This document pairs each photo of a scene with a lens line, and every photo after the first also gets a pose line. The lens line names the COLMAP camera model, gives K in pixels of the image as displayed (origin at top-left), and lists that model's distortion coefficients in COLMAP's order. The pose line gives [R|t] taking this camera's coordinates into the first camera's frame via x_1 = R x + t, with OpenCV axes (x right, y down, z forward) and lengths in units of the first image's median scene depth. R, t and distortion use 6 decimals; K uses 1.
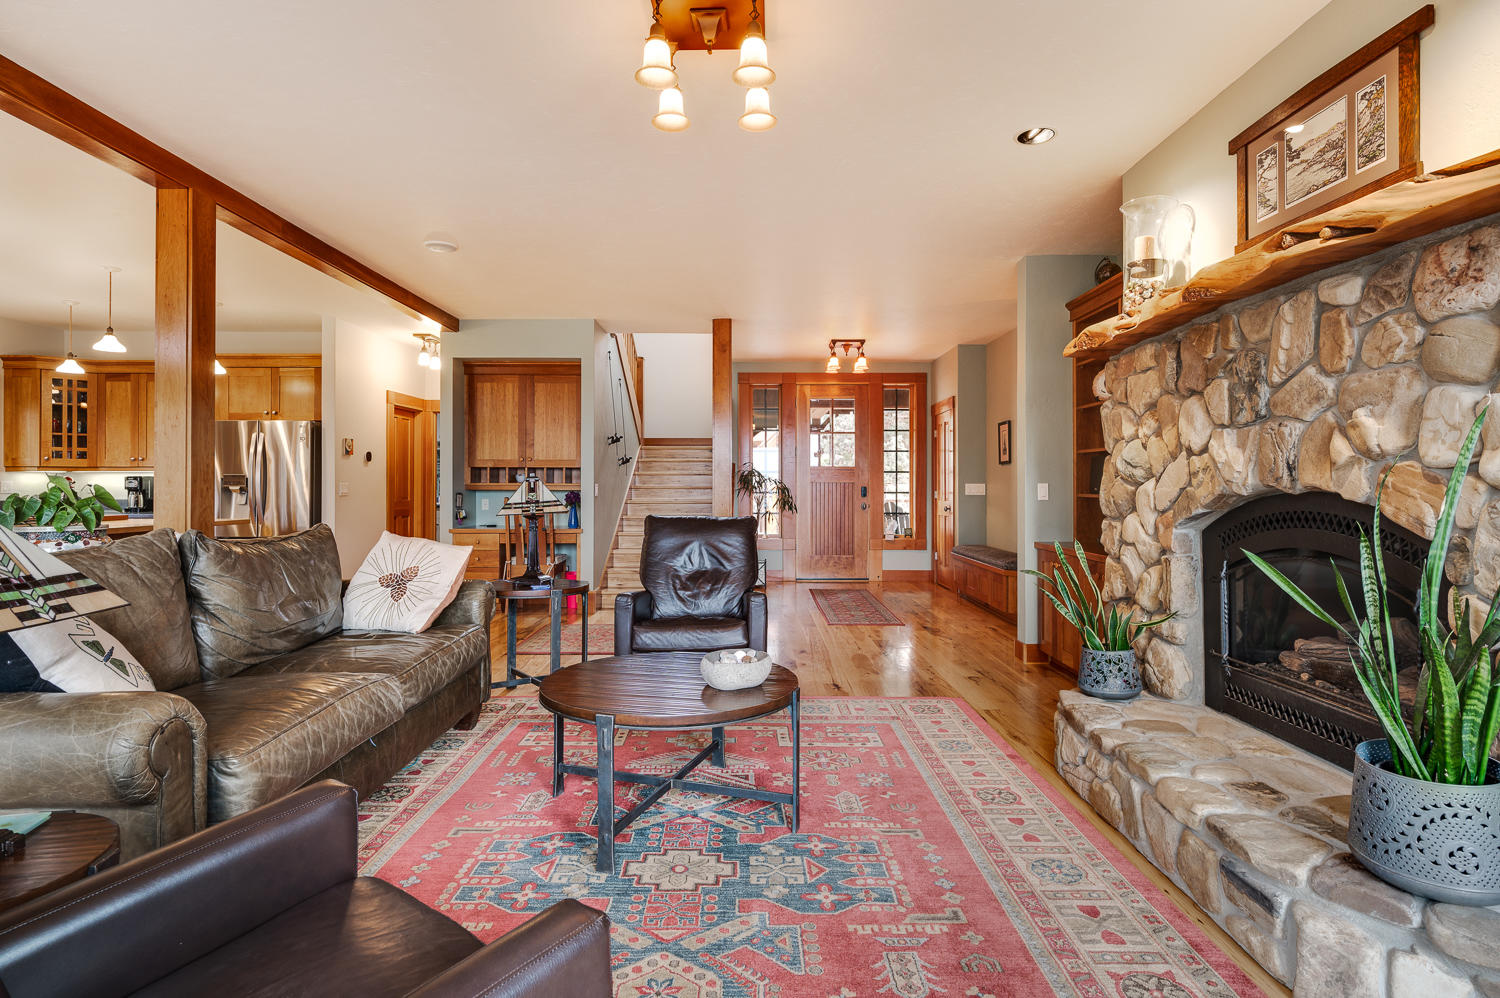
lens RADIAL K [[770.3, 0, 753.5], [0, 770.3, 487.1], [0, 0, 1]] dist [0.001670, -0.000100]
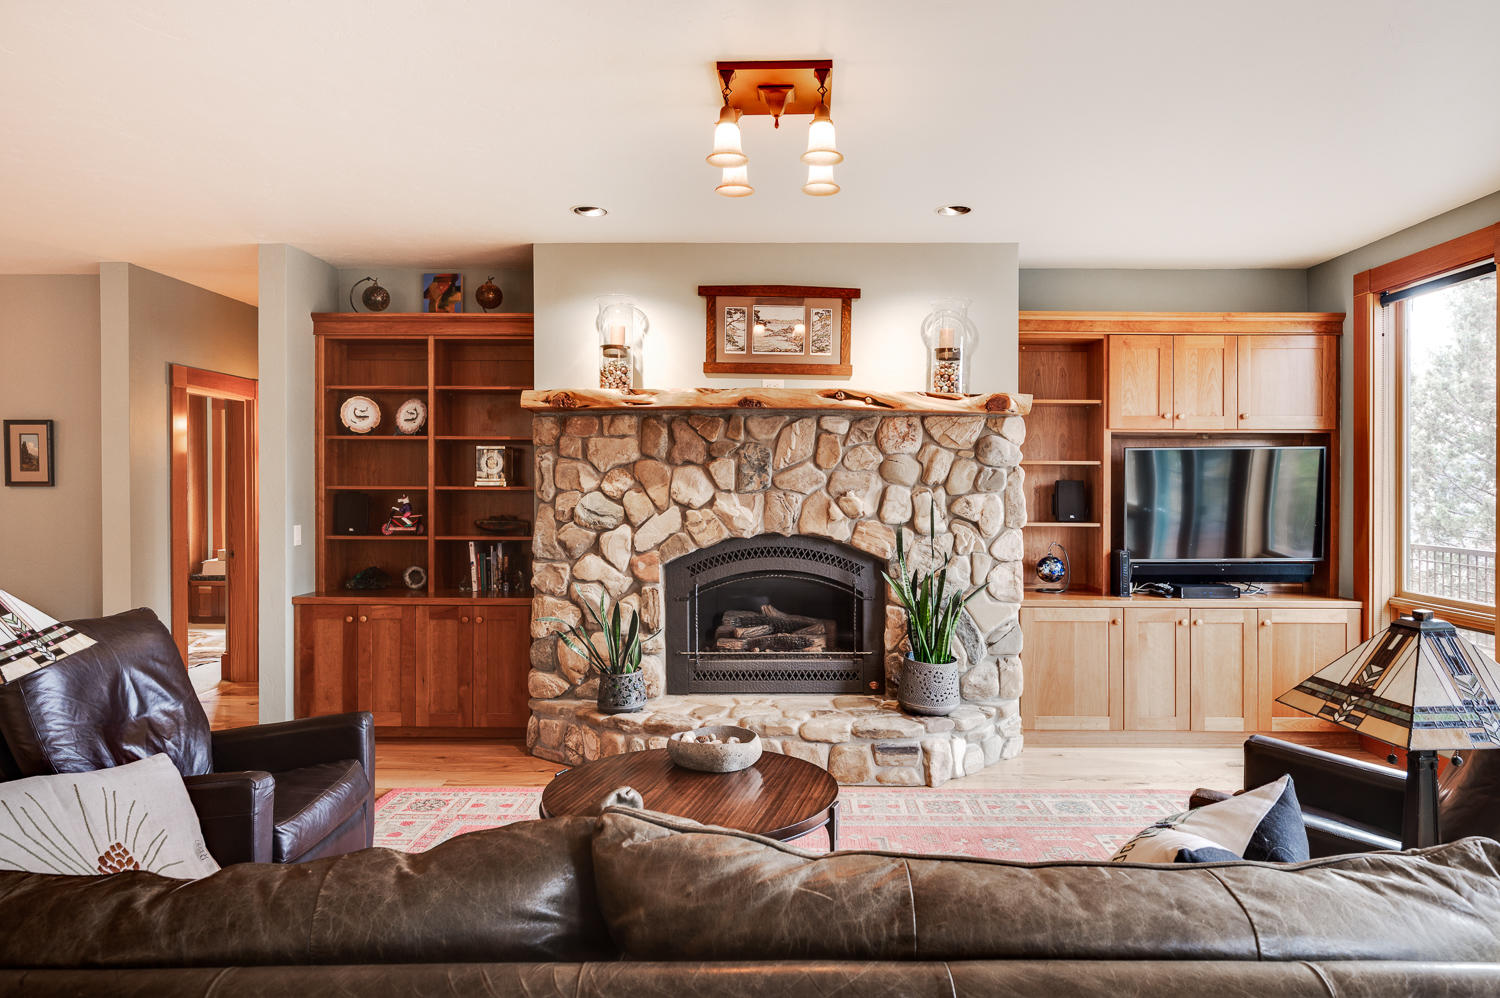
lens RADIAL K [[941.2, 0, 754.2], [0, 941.2, 494.1], [0, 0, 1]] dist [0.000641, -0.003462]
pose [[0.029111, -0.012316, 0.999500, -1.122805], [-0.000758, 0.999924, 0.012343, -0.092038], [-0.999576, -0.001117, 0.029099, 0.868037]]
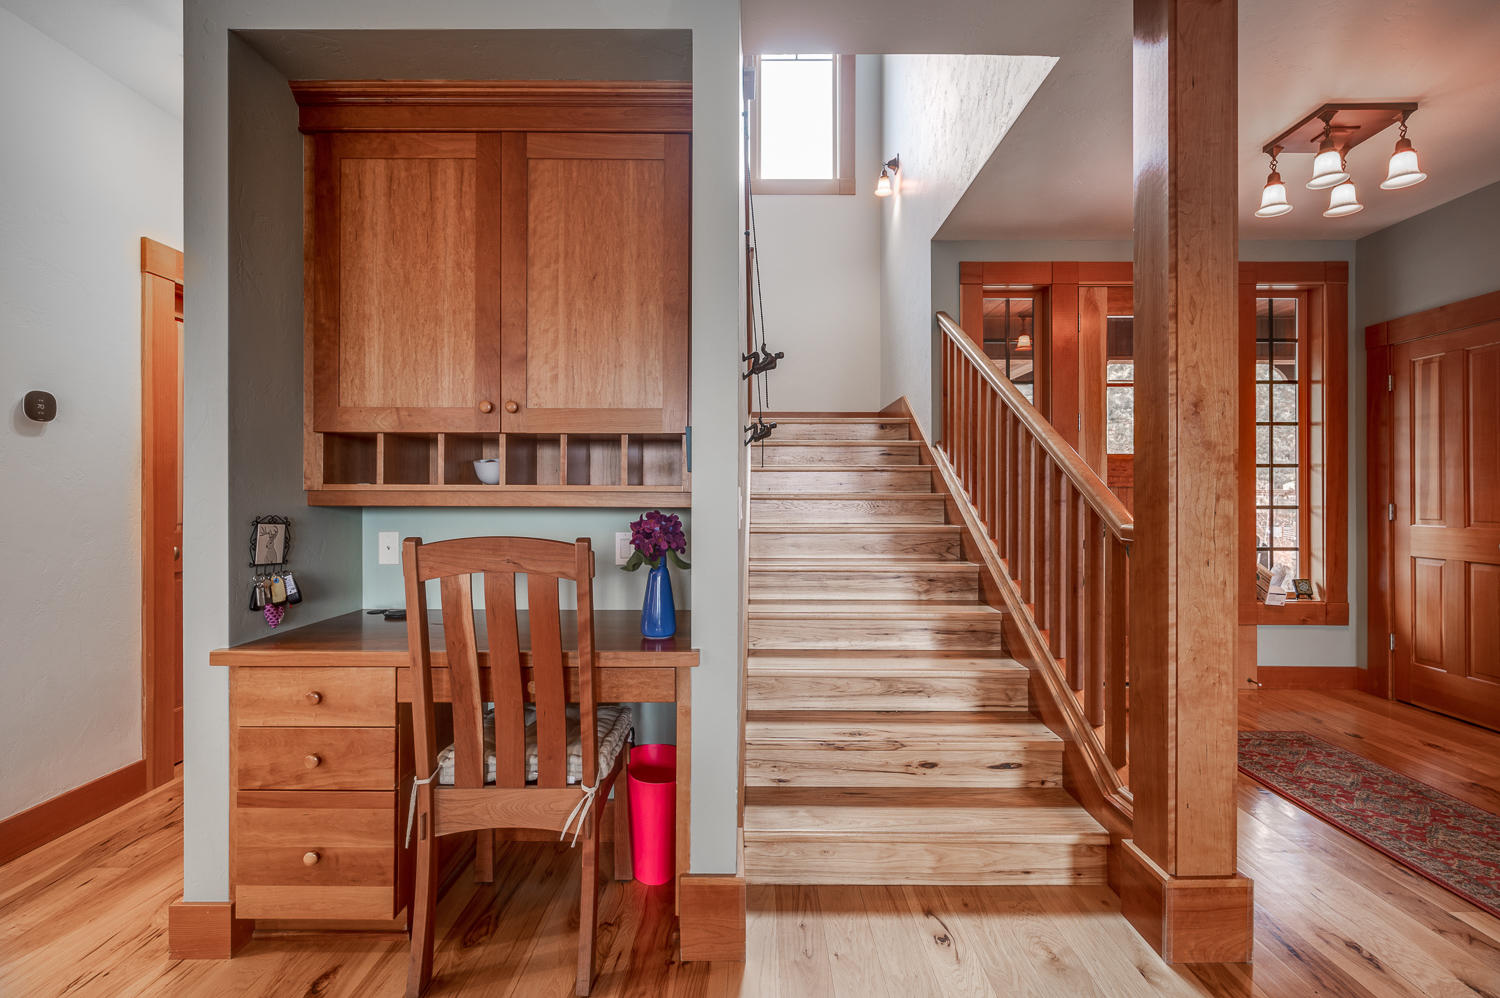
lens RADIAL K [[681.6, 0, 752.5], [0, 681.6, 495.2], [0, 0, 1]] dist [0.000685, -0.000063]
pose [[0.999999, 0.000864, -0.001439, -0.215225], [-0.000863, 0.999999, 0.001132, -0.001358], [0.001440, -0.001131, 0.999998, 0.805638]]
